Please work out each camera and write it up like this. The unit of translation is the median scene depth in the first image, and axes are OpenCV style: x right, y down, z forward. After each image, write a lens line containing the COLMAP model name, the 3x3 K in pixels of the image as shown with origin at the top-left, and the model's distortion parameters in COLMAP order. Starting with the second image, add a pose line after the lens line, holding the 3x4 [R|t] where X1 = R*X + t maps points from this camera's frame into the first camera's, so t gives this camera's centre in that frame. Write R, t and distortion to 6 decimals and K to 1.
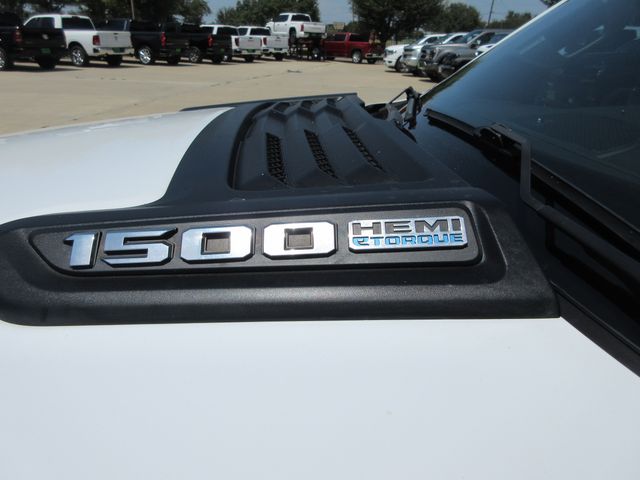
lens RADIAL K [[479.3, 0, 320.2], [0, 479.3, 238.9], [0, 0, 1]] dist [-0.001875, -0.001268]
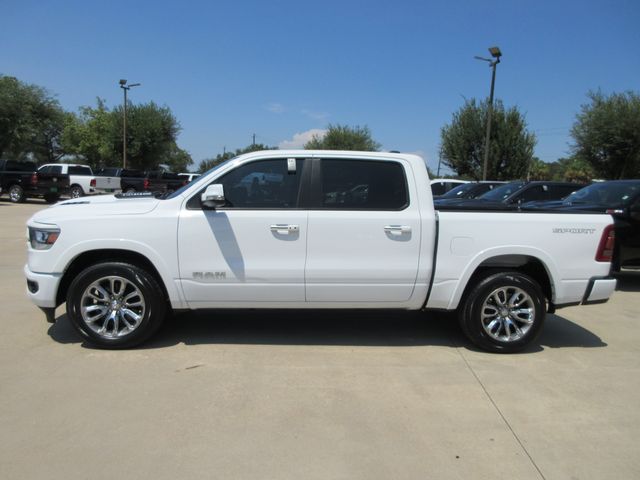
lens RADIAL K [[479.3, 0, 321.6], [0, 479.3, 241.5], [0, 0, 1]] dist [-0.001875, -0.001268]
pose [[0.998617, 0.015956, 0.050093, 0.077204], [-0.001345, 0.960269, -0.279071, 0.086589], [-0.052555, 0.278618, 0.958963, -0.204955]]
